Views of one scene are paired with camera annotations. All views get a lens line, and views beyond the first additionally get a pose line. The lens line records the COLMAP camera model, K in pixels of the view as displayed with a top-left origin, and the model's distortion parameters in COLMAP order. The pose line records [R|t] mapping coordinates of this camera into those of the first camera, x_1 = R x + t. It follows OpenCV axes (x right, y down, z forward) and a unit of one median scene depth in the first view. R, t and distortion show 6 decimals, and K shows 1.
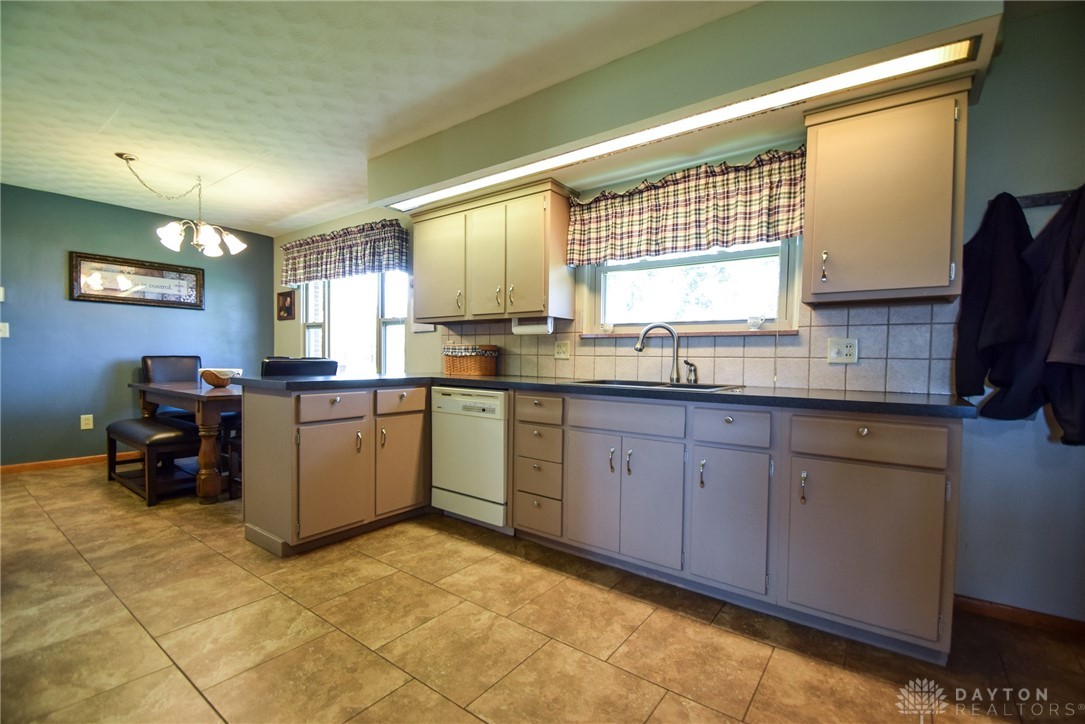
lens RADIAL K [[476.3, 0, 544.2], [0, 476.3, 374.9], [0, 0, 1]] dist [0.020344, -0.019793]
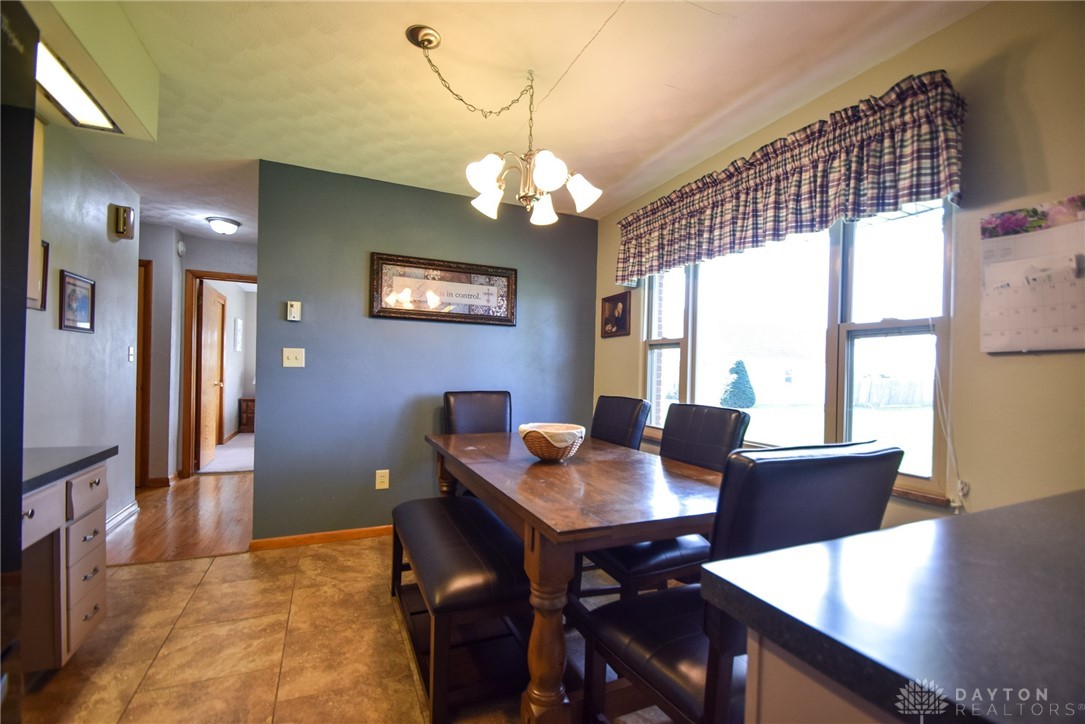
lens RADIAL K [[476.3, 0, 544.2], [0, 476.3, 374.9], [0, 0, 1]] dist [0.020344, -0.019793]
pose [[0.871938, 0.007217, -0.489564, -0.657961], [-0.026542, 0.999118, -0.032544, -0.082546], [0.488897, 0.041370, 0.871360, 0.821041]]
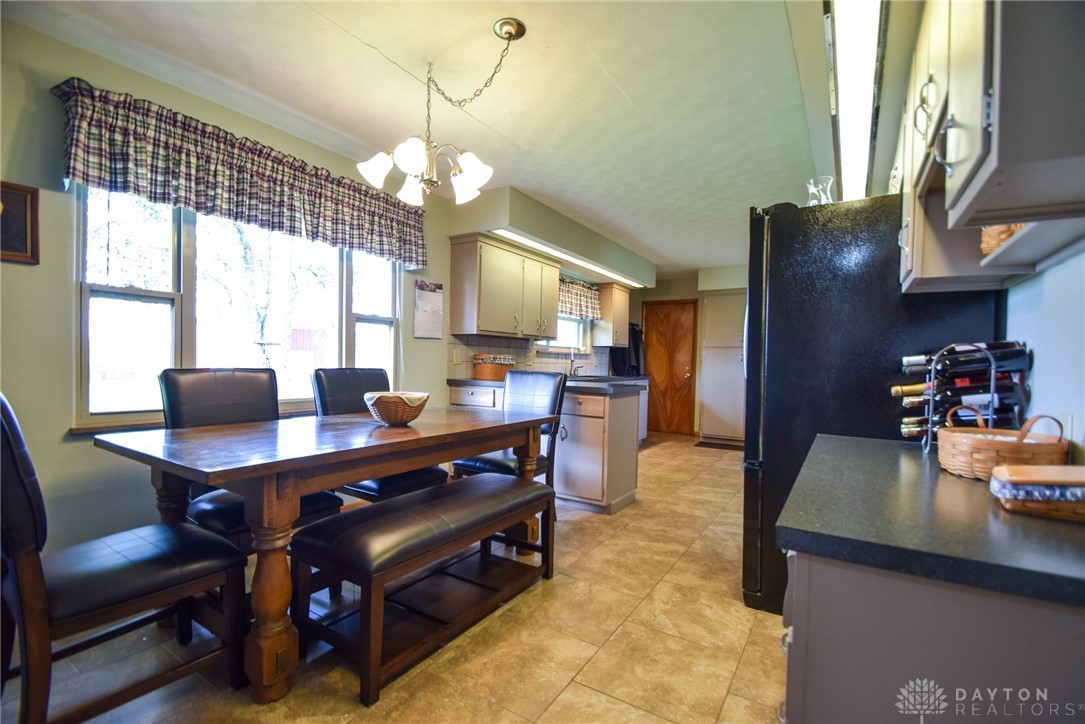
lens RADIAL K [[476.3, 0, 544.2], [0, 476.3, 374.9], [0, 0, 1]] dist [0.020344, -0.019793]
pose [[-0.070993, -0.043403, 0.996532, -1.986469], [0.013688, 0.998916, 0.044482, -0.090279], [-0.997383, 0.016799, -0.070322, 1.356694]]
